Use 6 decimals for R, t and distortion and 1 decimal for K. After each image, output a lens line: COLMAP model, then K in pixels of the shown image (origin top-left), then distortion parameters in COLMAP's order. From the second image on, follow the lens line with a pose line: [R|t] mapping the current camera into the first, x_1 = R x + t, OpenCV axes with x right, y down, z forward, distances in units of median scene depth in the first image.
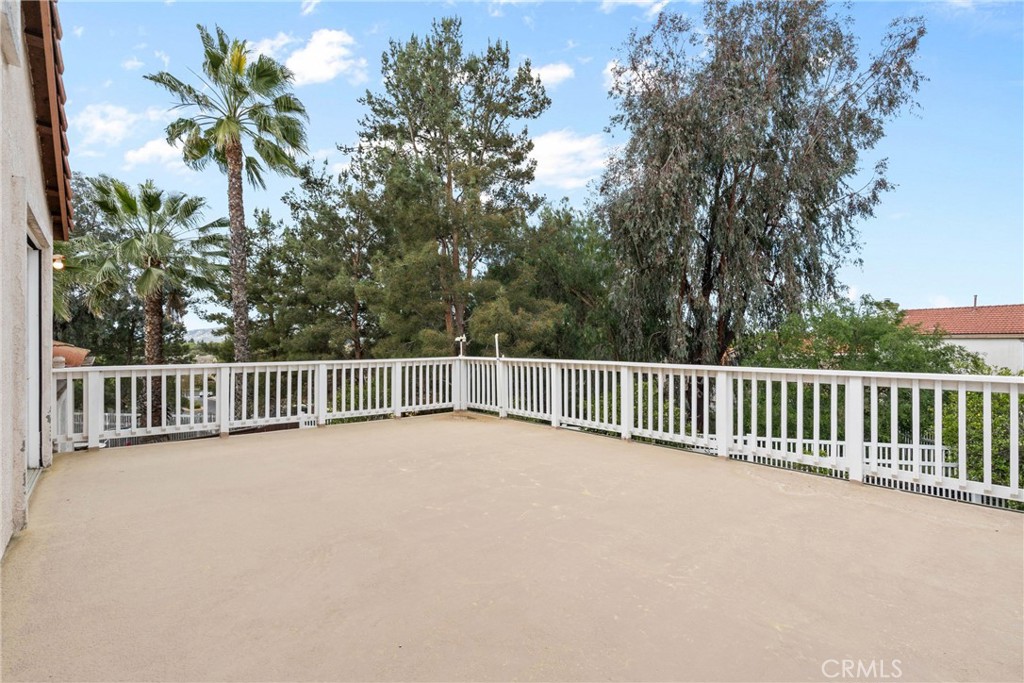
lens RADIAL K [[456.0, 0, 521.8], [0, 456.0, 342.0], [0, 0, 1]] dist [-0.003937, -0.000376]
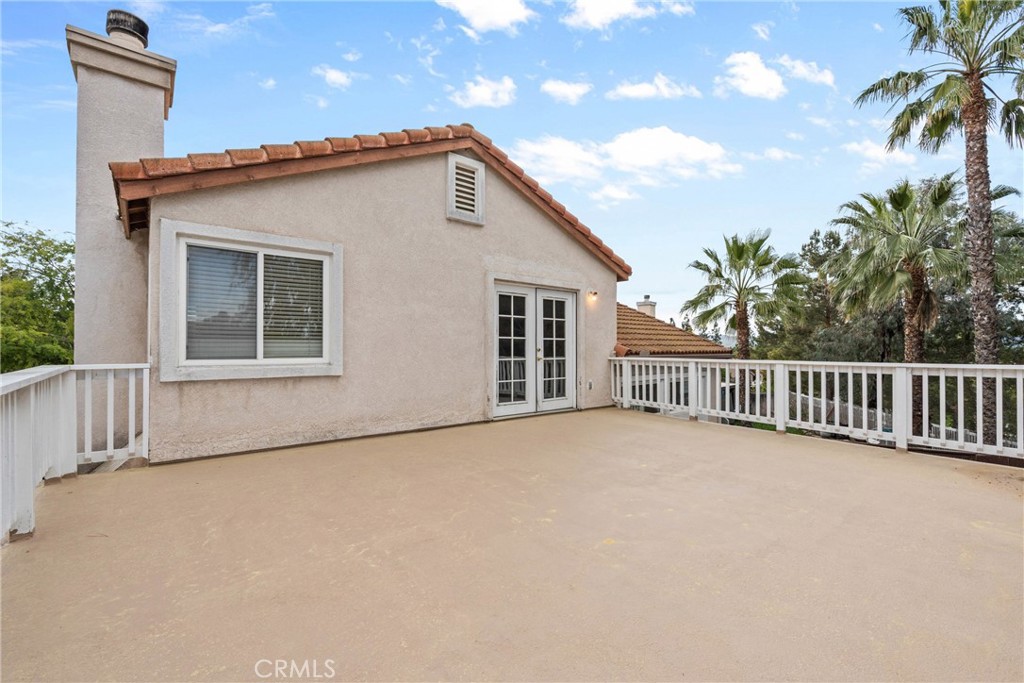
lens RADIAL K [[456.0, 0, 522.3], [0, 456.0, 335.2], [0, 0, 1]] dist [-0.003937, -0.000376]
pose [[-0.037680, -0.005854, -0.999273, 0.533686], [-0.007710, 0.999955, -0.005567, 0.001286], [0.999260, 0.007495, -0.037723, 0.534685]]
